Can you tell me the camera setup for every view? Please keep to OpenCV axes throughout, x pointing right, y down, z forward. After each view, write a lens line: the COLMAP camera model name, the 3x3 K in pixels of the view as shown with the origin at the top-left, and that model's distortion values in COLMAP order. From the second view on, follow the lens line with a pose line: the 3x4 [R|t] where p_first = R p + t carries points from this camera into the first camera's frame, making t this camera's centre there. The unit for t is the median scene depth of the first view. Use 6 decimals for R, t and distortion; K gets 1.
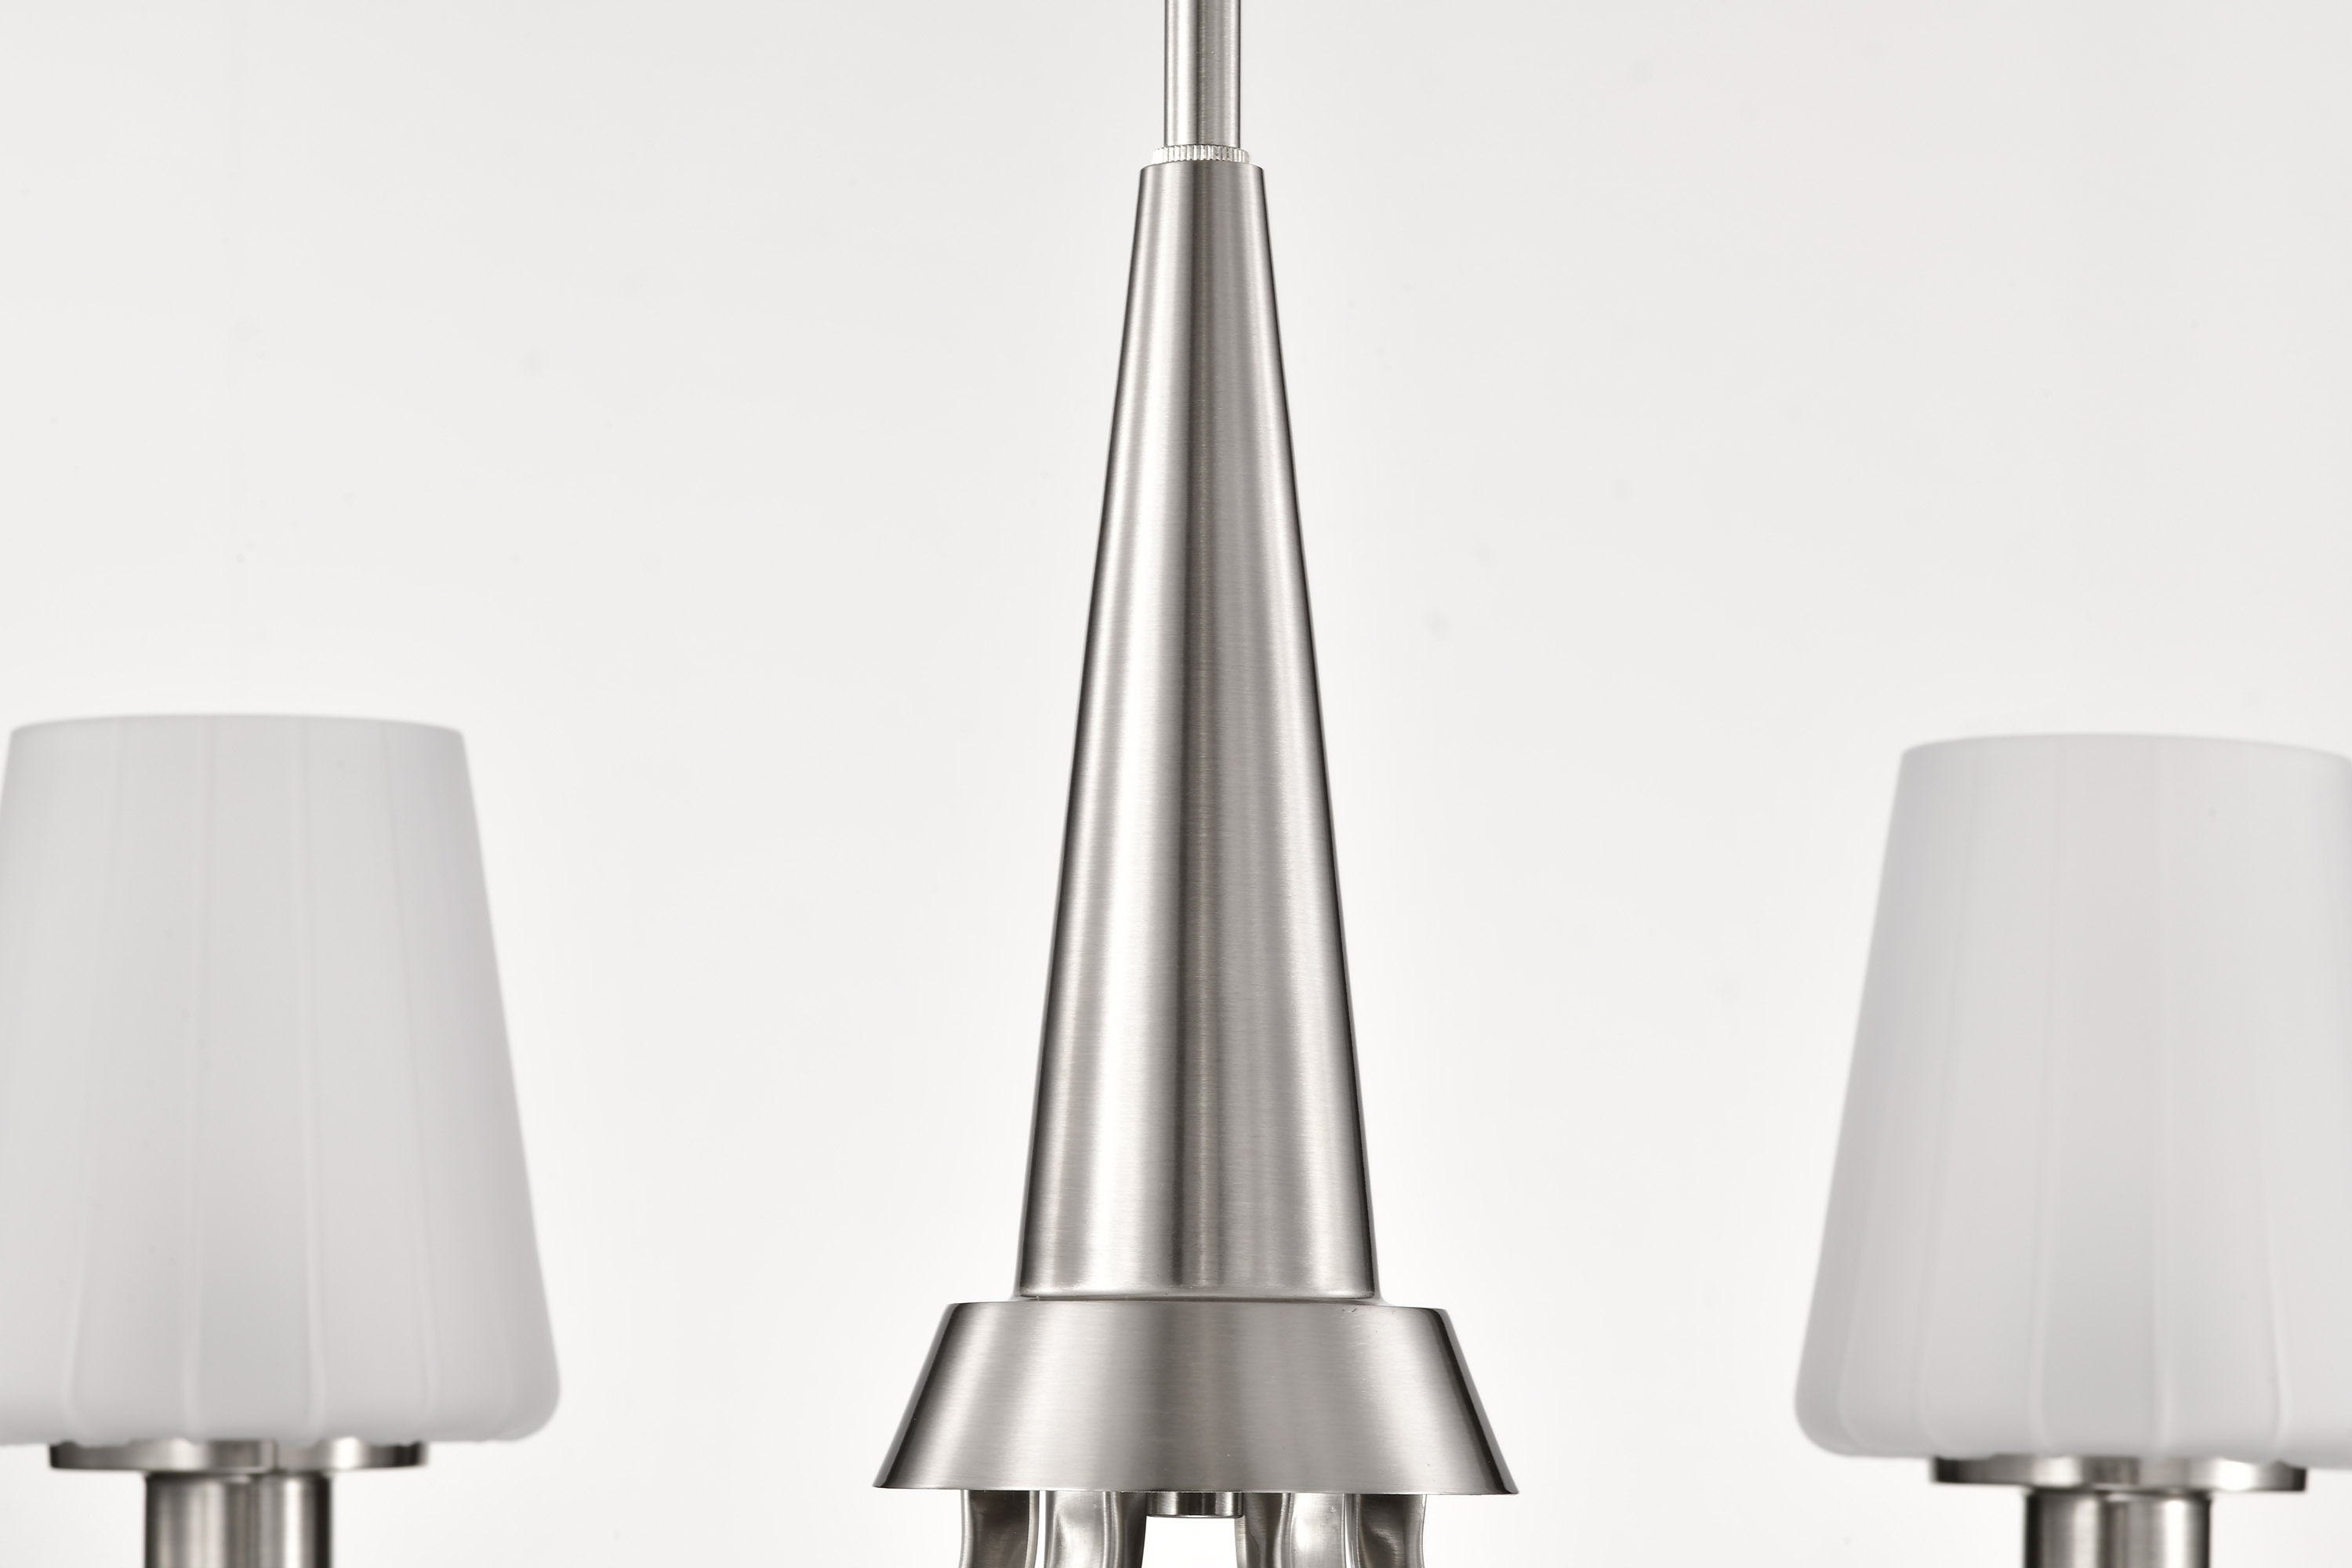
lens RADIAL K [[7283.1, 0, 1176.0], [0, 7283.1, 784.0], [0, 0, 1]] dist [-0.030443, -0.202564]
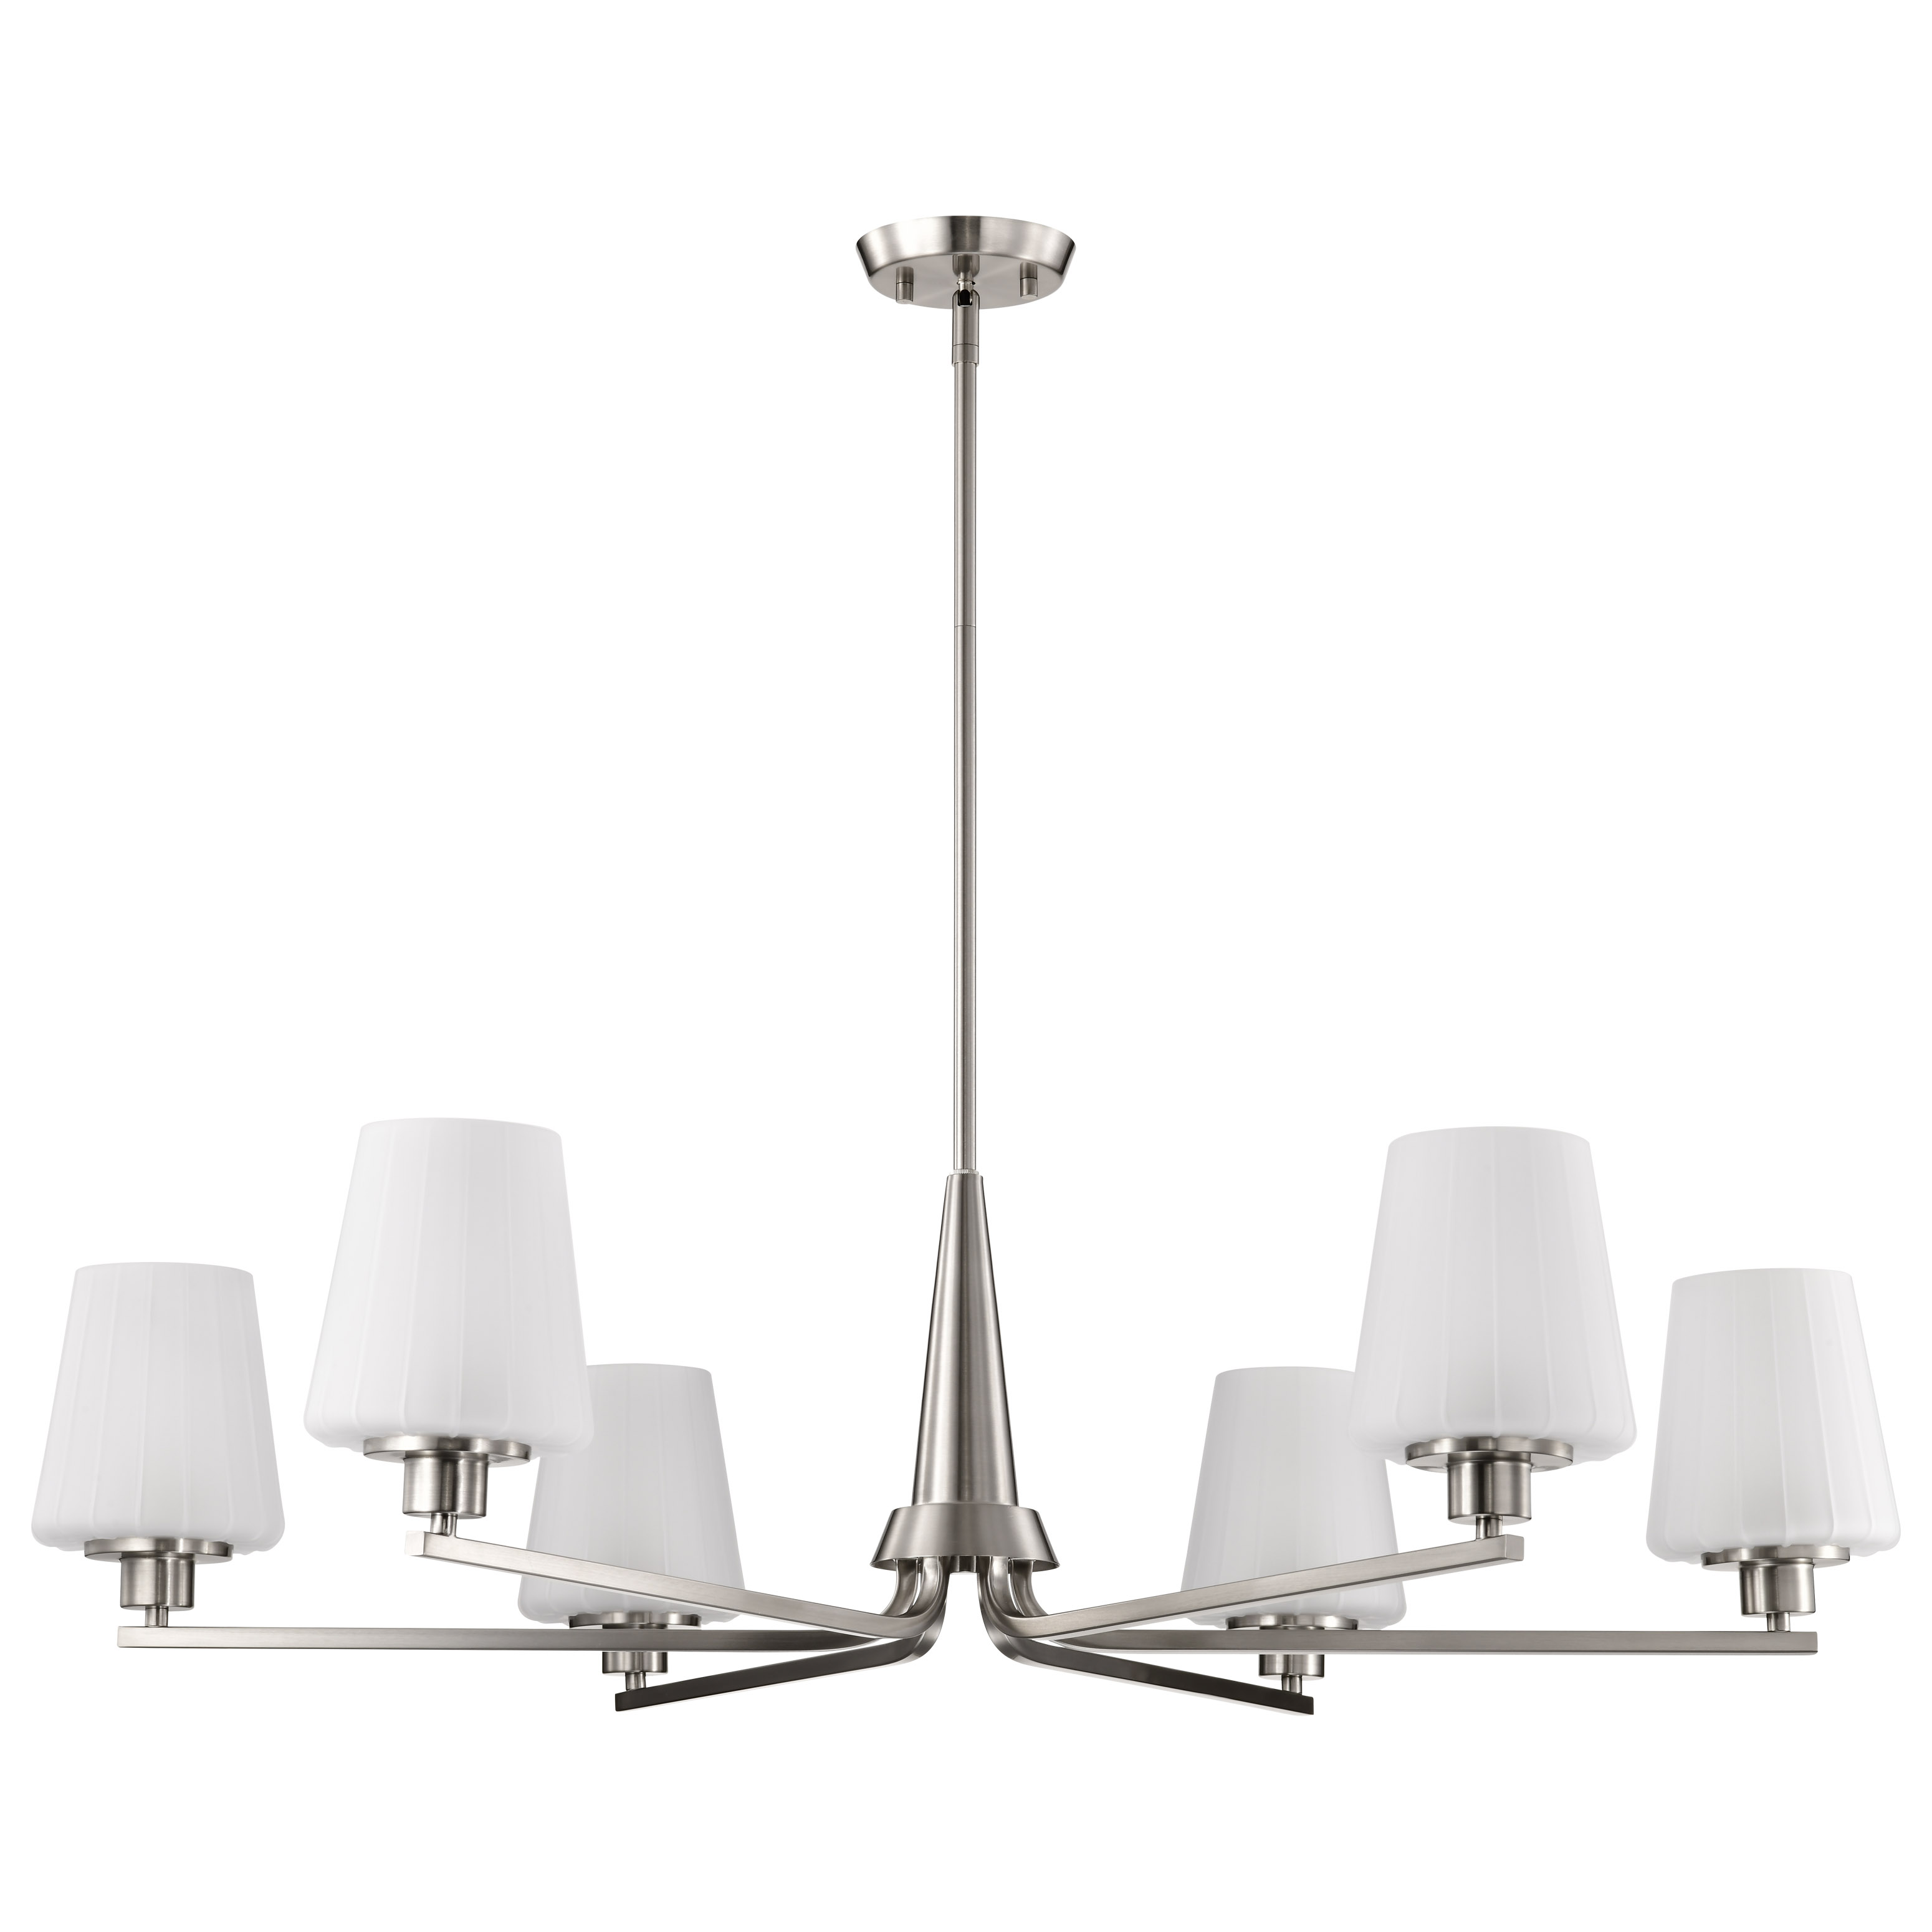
lens RADIAL K [[5928.1, 0, 966.0], [0, 5928.1, 966.0], [0, 0, 1]] dist [0.016070, 0.253737]
pose [[0.999983, -0.004088, 0.004178, -0.007080], [0.004730, 0.985827, -0.167699, 0.282780], [-0.003433, 0.167716, 0.985829, -1.738765]]
